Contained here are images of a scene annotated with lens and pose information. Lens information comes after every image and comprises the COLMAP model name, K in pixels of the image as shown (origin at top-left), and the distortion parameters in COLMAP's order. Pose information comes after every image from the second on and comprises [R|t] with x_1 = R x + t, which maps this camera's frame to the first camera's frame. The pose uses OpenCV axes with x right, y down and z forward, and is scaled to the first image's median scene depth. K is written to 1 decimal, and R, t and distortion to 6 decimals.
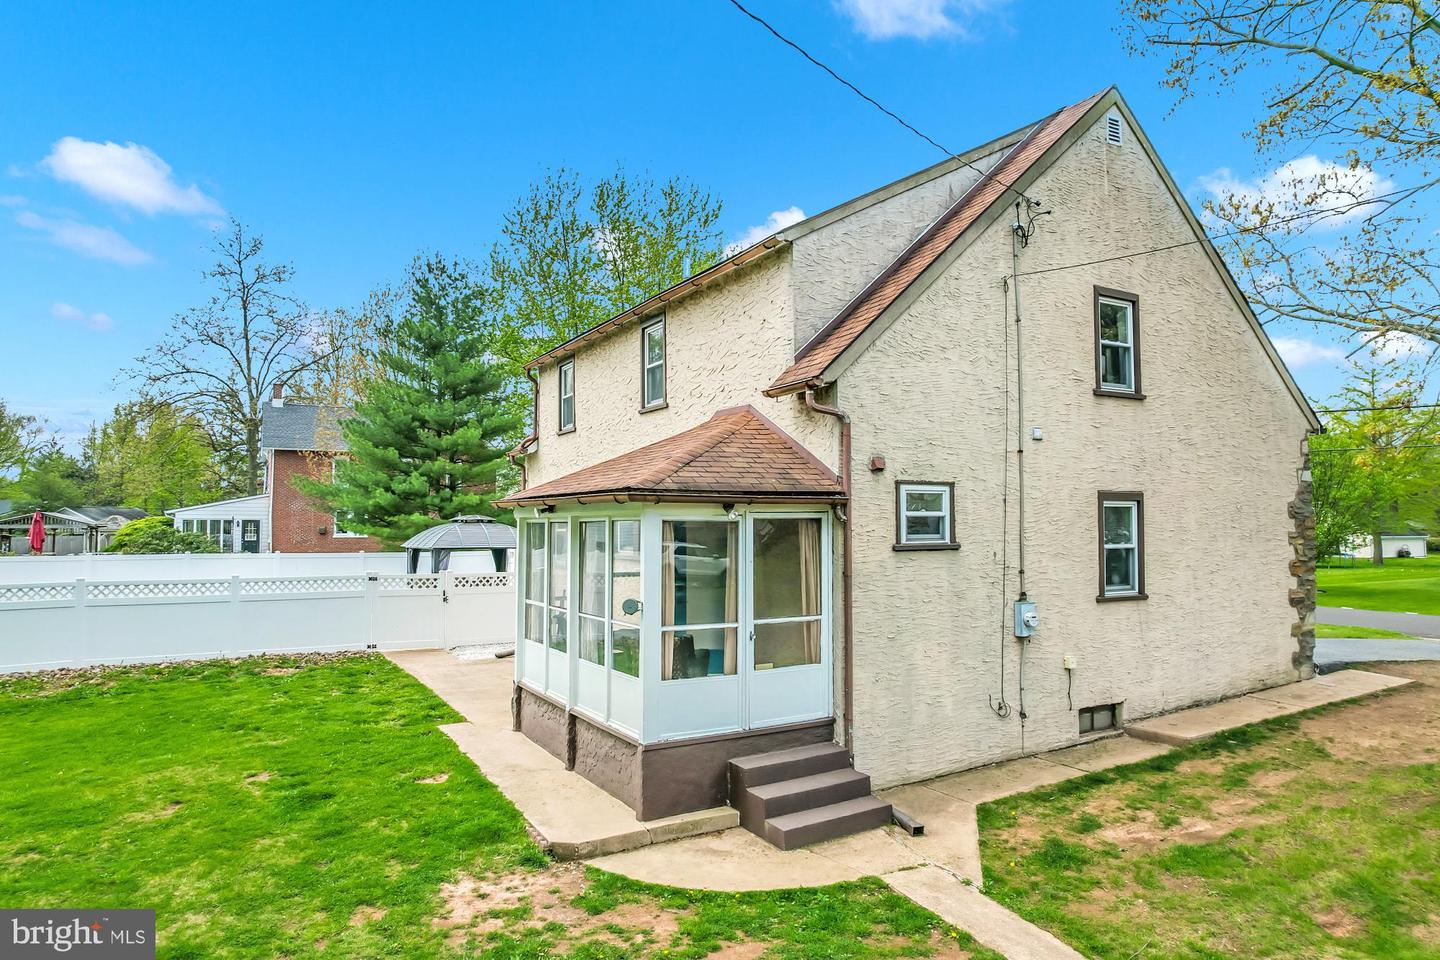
lens RADIAL K [[918.8, 0, 731.3], [0, 918.8, 481.1], [0, 0, 1]] dist [-0.066421, 0.051522]
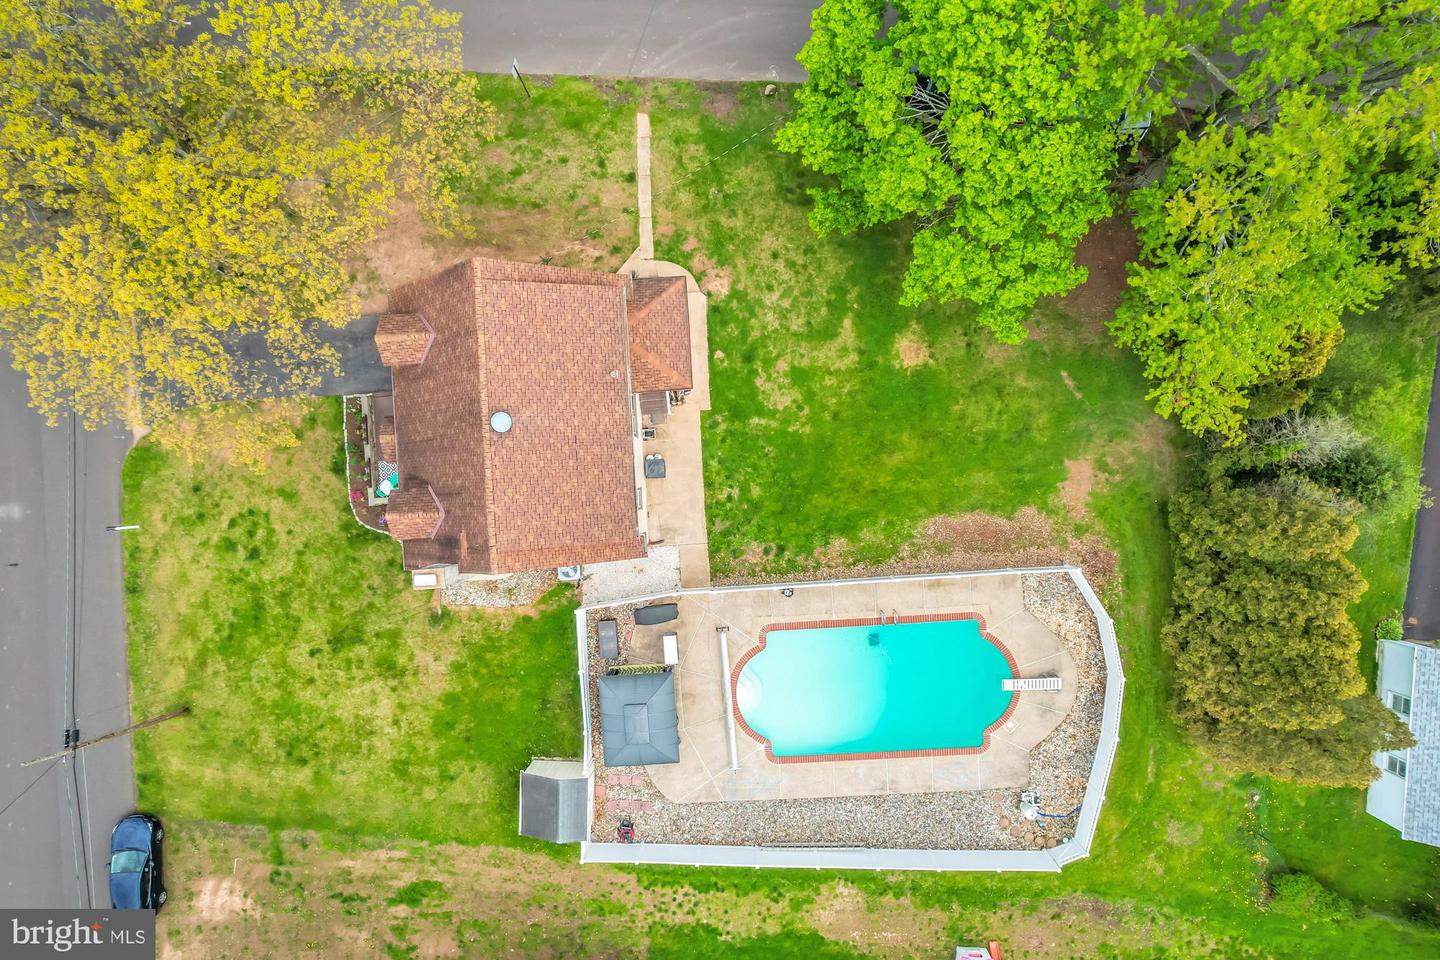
lens RADIAL K [[918.8, 0, 719.1], [0, 918.8, 484.6], [0, 0, 1]] dist [-0.066421, 0.051522]
pose [[-0.895487, -0.444841, 0.014819, -0.516712], [0.001913, 0.029447, 0.999565, -2.967327], [-0.445084, 0.895125, -0.025518, 1.305477]]
